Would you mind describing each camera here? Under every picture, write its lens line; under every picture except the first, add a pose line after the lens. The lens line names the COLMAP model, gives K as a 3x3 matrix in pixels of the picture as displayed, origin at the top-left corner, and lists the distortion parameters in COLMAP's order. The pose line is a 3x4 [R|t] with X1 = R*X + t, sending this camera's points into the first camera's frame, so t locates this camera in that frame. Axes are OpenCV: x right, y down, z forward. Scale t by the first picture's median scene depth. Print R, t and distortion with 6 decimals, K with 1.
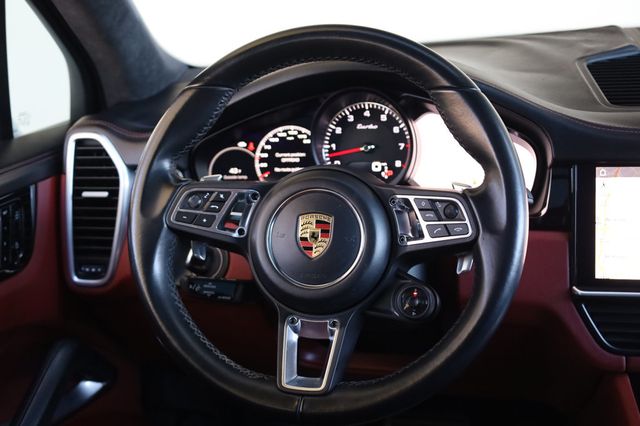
lens RADIAL K [[969.5, 0, 320.0], [0, 969.5, 213.0], [0, 0, 1]] dist [-0.024745, 0.003867]
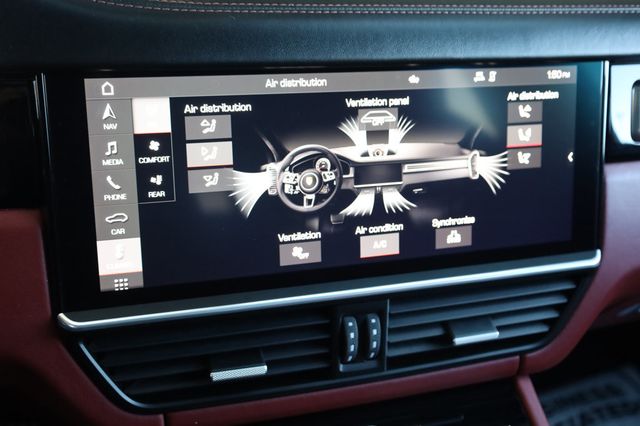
lens RADIAL K [[784.6, 0, 320.0], [0, 784.6, 213.0], [0, 0, 1]] dist [0.001518, 0.012178]
pose [[0.827600, -0.130794, 0.545868, 0.171412], [0.022361, 0.979384, 0.200766, -0.065055], [-0.560873, -0.153948, 0.813463, 0.651291]]
